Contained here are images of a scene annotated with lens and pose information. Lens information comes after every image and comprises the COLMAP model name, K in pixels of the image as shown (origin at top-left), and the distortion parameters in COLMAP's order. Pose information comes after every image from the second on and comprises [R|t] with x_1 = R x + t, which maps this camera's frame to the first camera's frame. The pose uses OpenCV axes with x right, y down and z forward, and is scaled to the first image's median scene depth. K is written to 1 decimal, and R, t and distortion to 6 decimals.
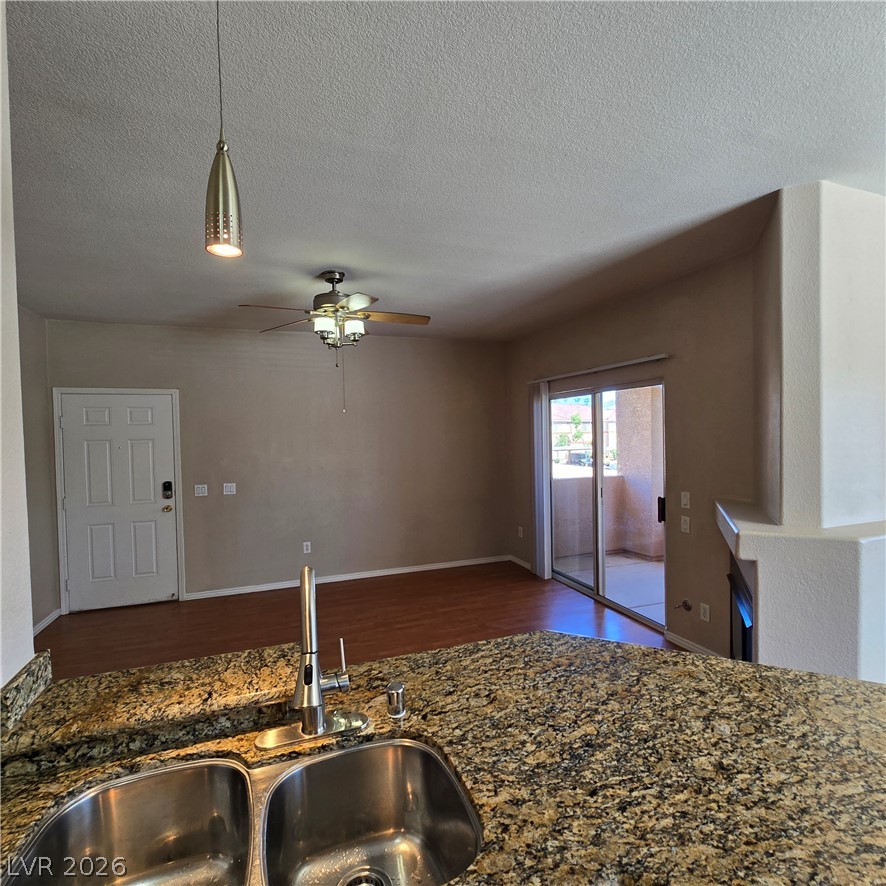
lens RADIAL K [[485.3, 0, 438.4], [0, 485.3, 445.4], [0, 0, 1]] dist [-0.001662, -0.001121]
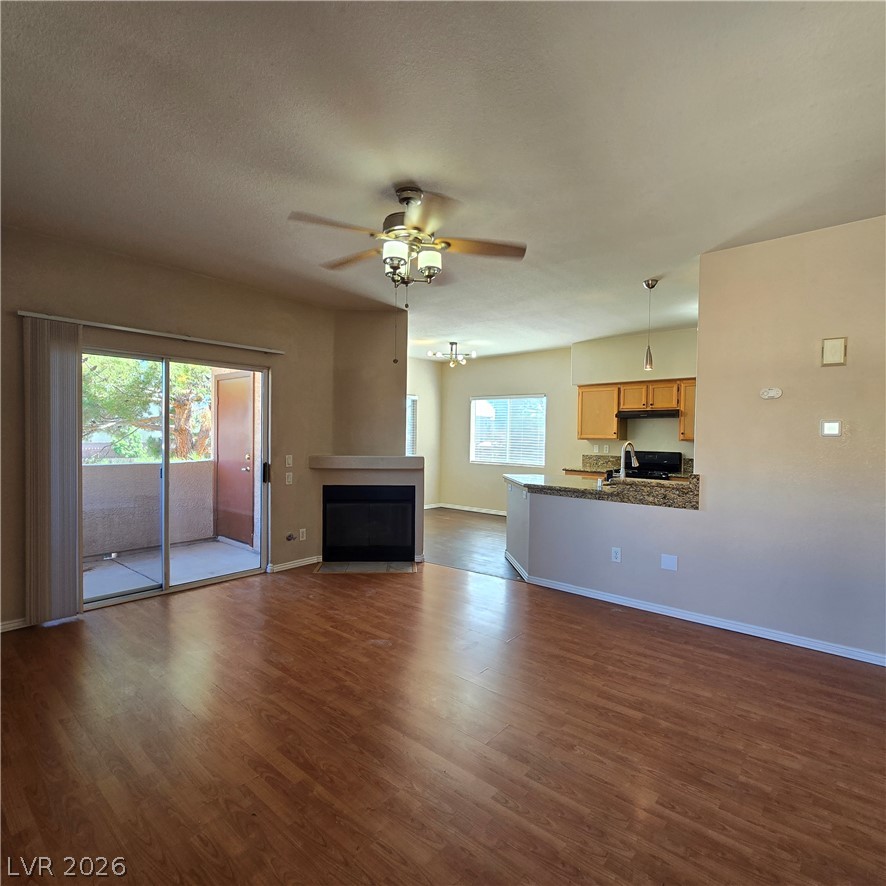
lens RADIAL K [[485.3, 0, 440.3], [0, 485.3, 445.1], [0, 0, 1]] dist [-0.001662, -0.001121]
pose [[-0.489253, -0.004714, 0.872129, -2.046113], [0.018688, 0.999699, 0.015887, 0.121170], [-0.871942, 0.024071, -0.489017, 2.927533]]
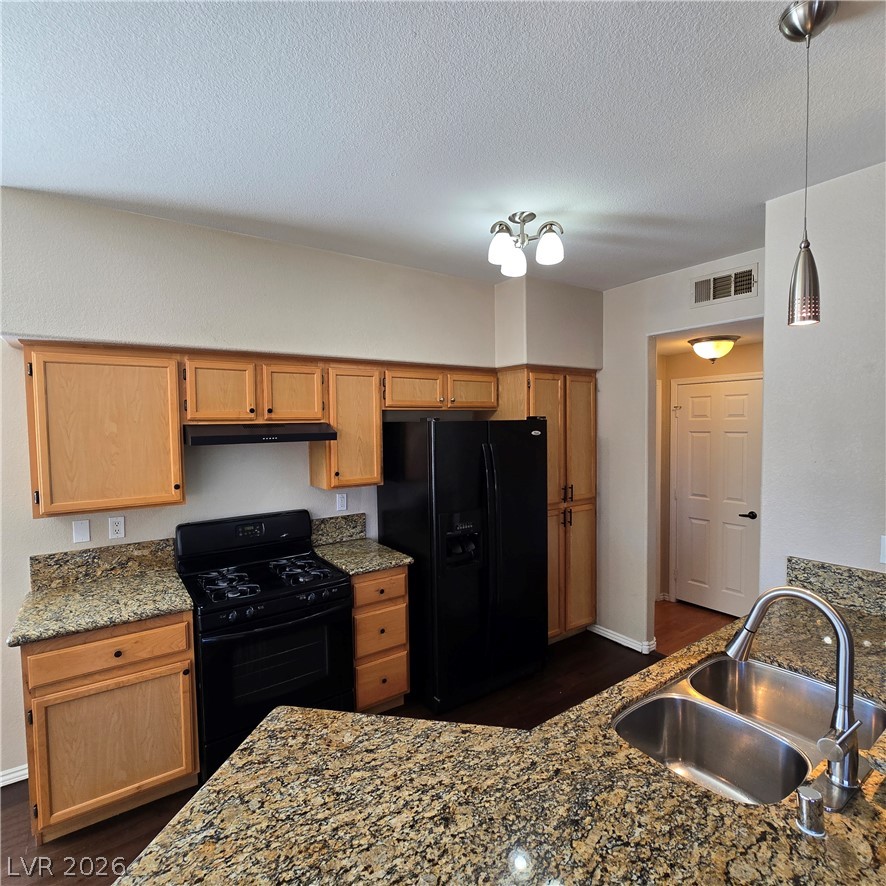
lens RADIAL K [[485.3, 0, 438.5], [0, 485.3, 444.9], [0, 0, 1]] dist [-0.001662, -0.001121]
pose [[-0.965580, 0.045859, -0.256033, 0.516376], [0.027319, 0.996771, 0.075505, -0.114868], [0.258669, 0.065911, -0.963715, 1.197185]]
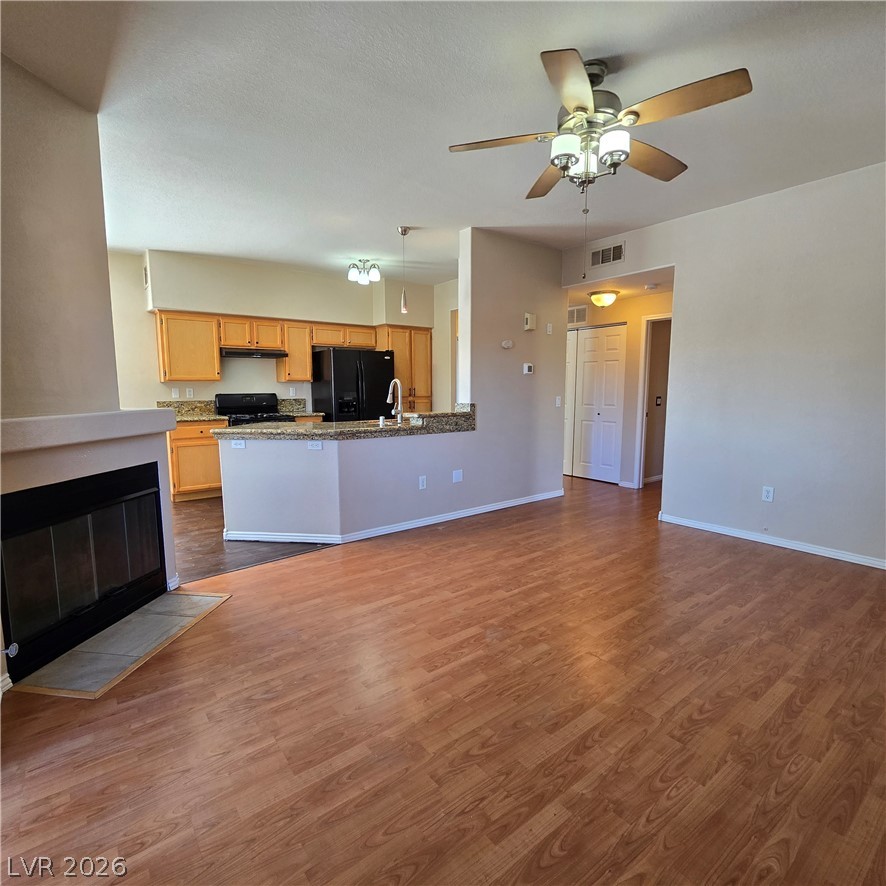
lens RADIAL K [[485.3, 0, 438.2], [0, 485.3, 445.2], [0, 0, 1]] dist [-0.001662, -0.001121]
pose [[-0.953577, 0.058546, -0.295403, 0.463321], [0.014330, 0.988631, 0.149679, 0.124674], [0.300807, 0.138498, -0.943575, 3.527882]]
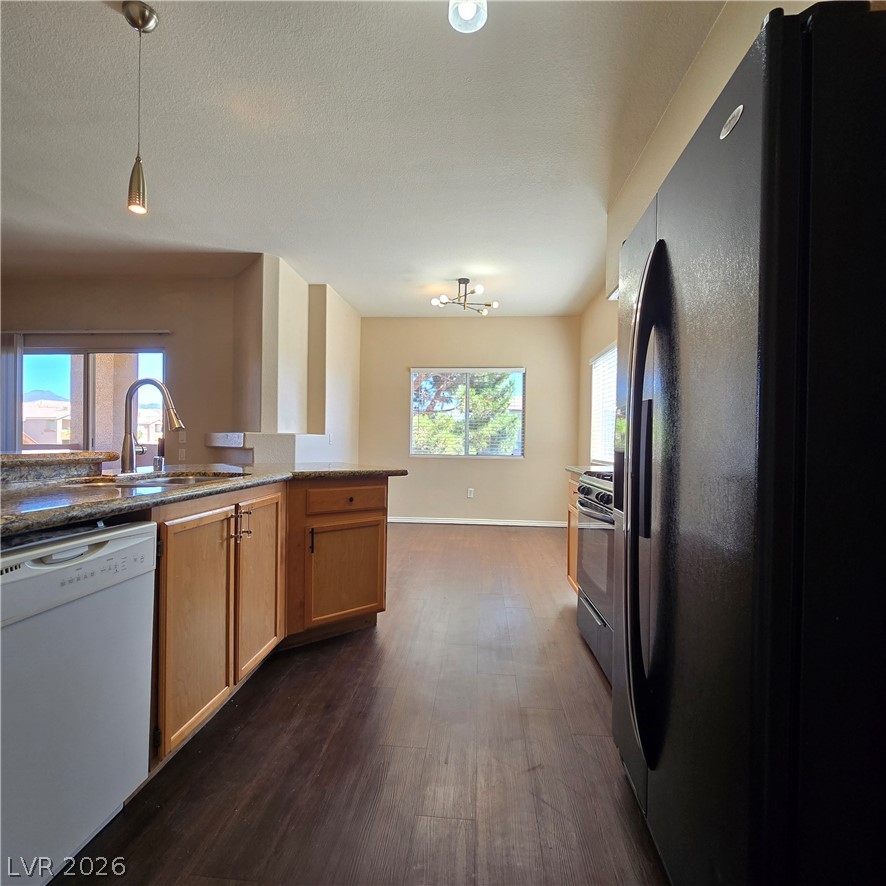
lens RADIAL K [[485.3, 0, 439.6], [0, 485.3, 448.1], [0, 0, 1]] dist [-0.001662, -0.001121]
pose [[0.414998, 0.014409, 0.909708, -1.036513], [-0.001081, 0.999882, -0.015344, 0.372352], [-0.909822, 0.005384, 0.414964, -0.589105]]
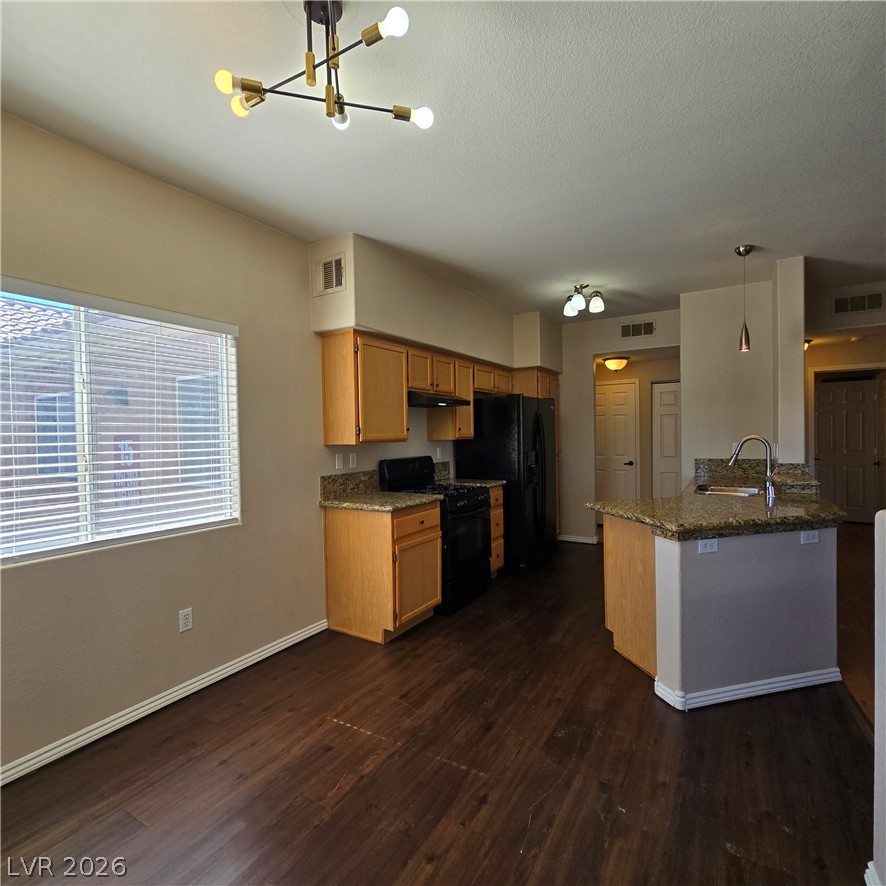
lens RADIAL K [[485.3, 0, 440.0], [0, 485.3, 445.0], [0, 0, 1]] dist [-0.001662, -0.001121]
pose [[-0.776673, 0.048932, -0.628000, 2.339297], [0.018595, 0.998325, 0.054789, 0.060726], [0.629629, 0.030876, -0.776282, 1.478835]]
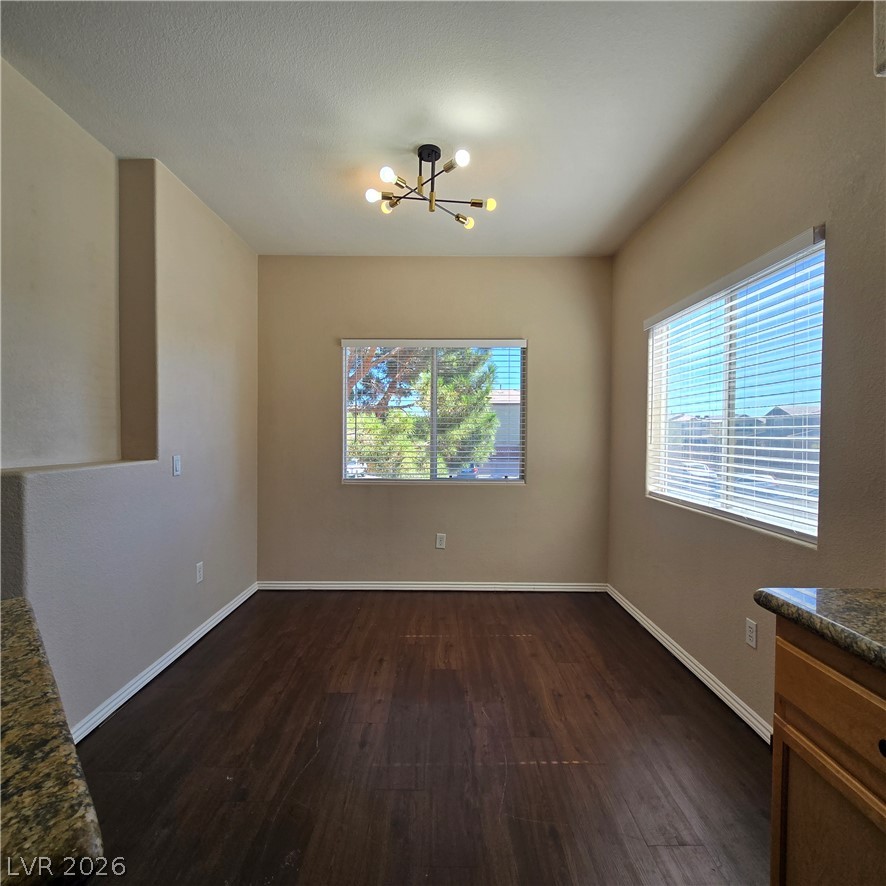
lens RADIAL K [[485.3, 0, 437.4], [0, 485.3, 441.2], [0, 0, 1]] dist [-0.001662, -0.001121]
pose [[0.344599, 0.011862, 0.938675, 0.404294], [0.010207, 0.999814, -0.016382, 0.206273], [-0.938694, 0.015226, 0.344414, 0.009855]]
